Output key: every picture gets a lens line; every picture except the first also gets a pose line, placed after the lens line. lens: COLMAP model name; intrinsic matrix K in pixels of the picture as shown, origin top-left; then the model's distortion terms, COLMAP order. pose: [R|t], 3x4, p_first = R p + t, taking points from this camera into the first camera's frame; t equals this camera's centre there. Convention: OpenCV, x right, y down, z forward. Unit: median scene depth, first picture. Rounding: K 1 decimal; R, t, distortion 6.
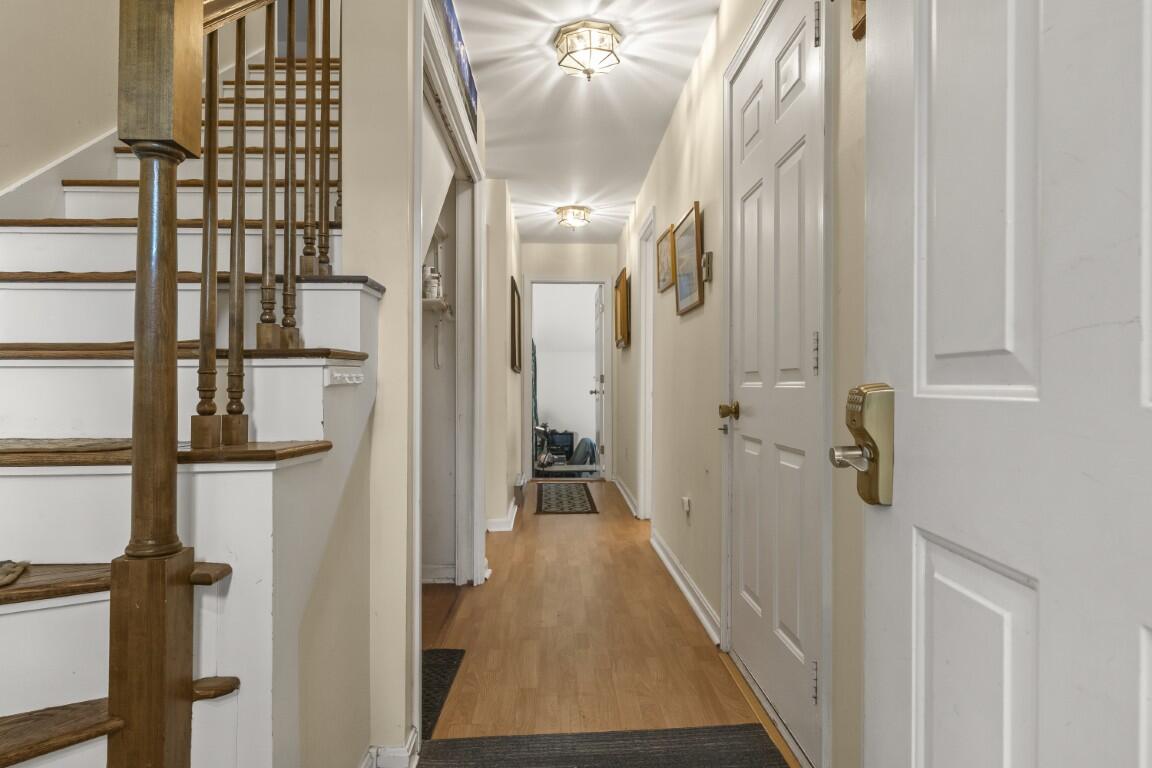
lens RADIAL K [[679.8, 0, 578.2], [0, 679.8, 386.9], [0, 0, 1]] dist [-0.000190, 0.004081]
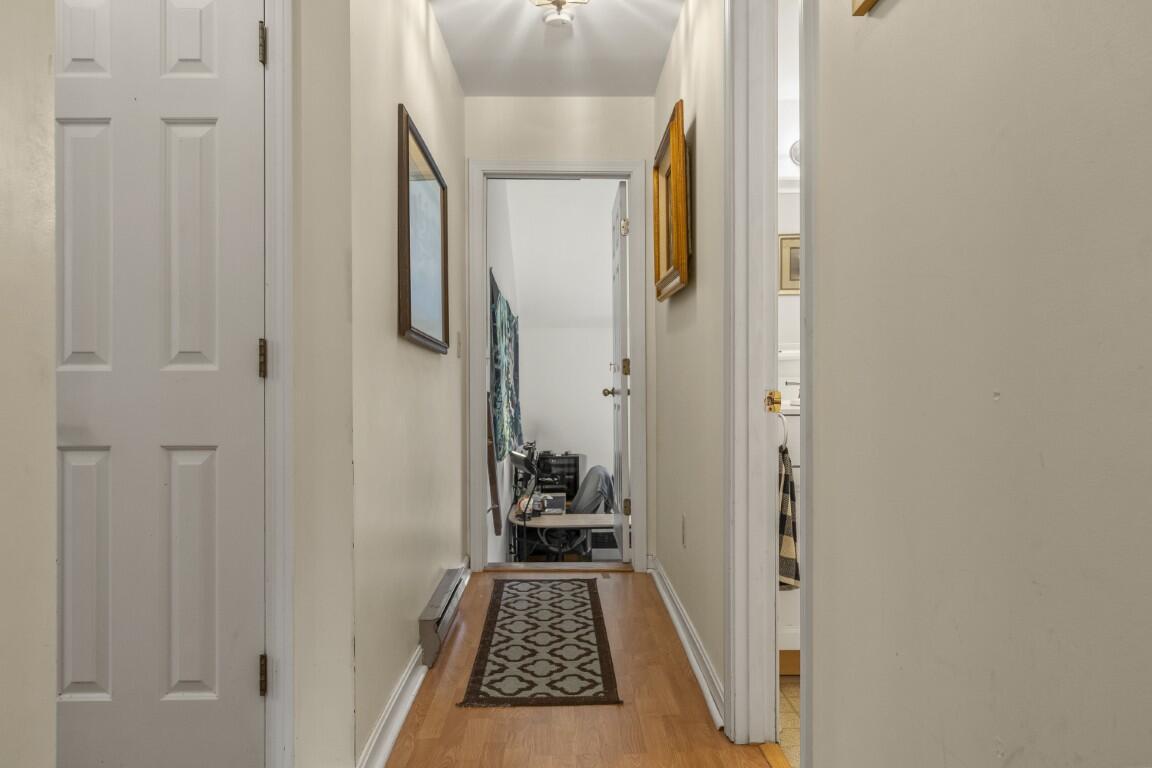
lens RADIAL K [[799.8, 0, 574.8], [0, 799.8, 383.3], [0, 0, 1]] dist [0.003691, 0.000252]
pose [[0.999706, -0.002852, -0.024064, 0.027073], [0.002883, 0.999995, 0.001252, -0.000207], [0.024061, -0.001321, 0.999710, 0.979102]]
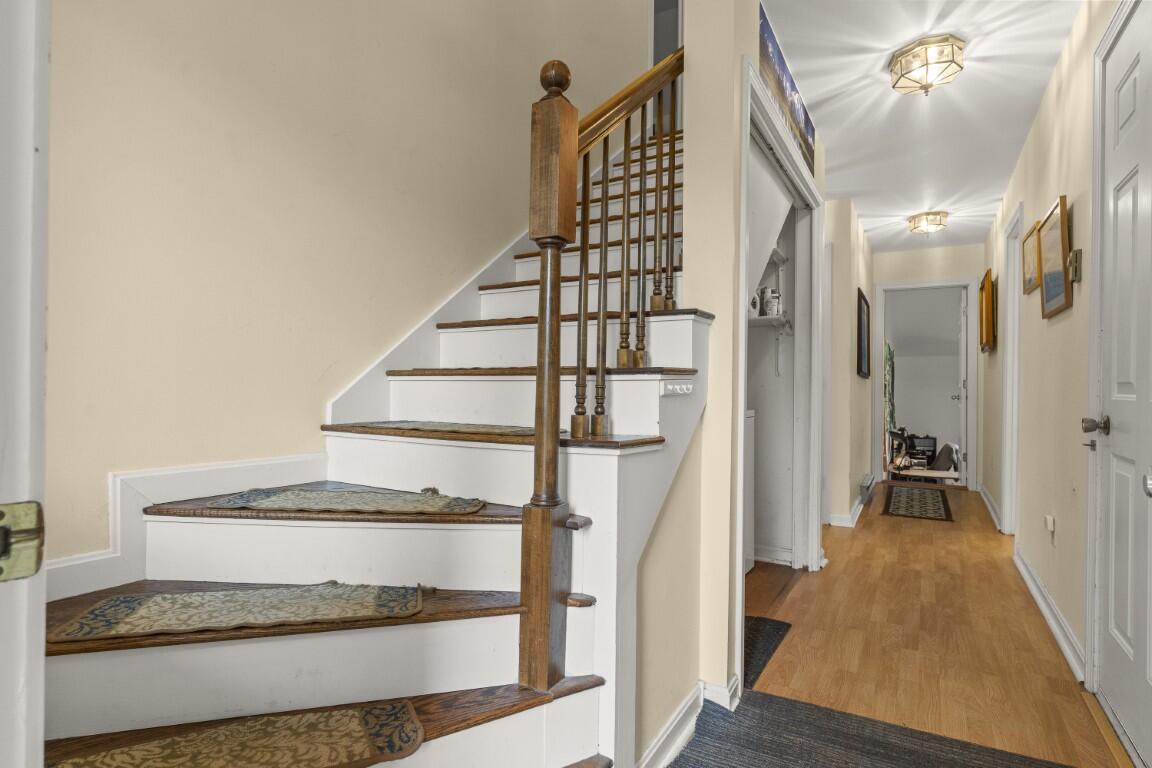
lens RADIAL K [[594.6, 0, 574.0], [0, 594.6, 384.0], [0, 0, 1]] dist [0.000716, 0.003763]
pose [[0.842557, 0.006848, -0.538564, 0.053491], [-0.010299, 0.999941, -0.003397, -0.008087], [0.538509, 0.008409, 0.842578, -0.035628]]
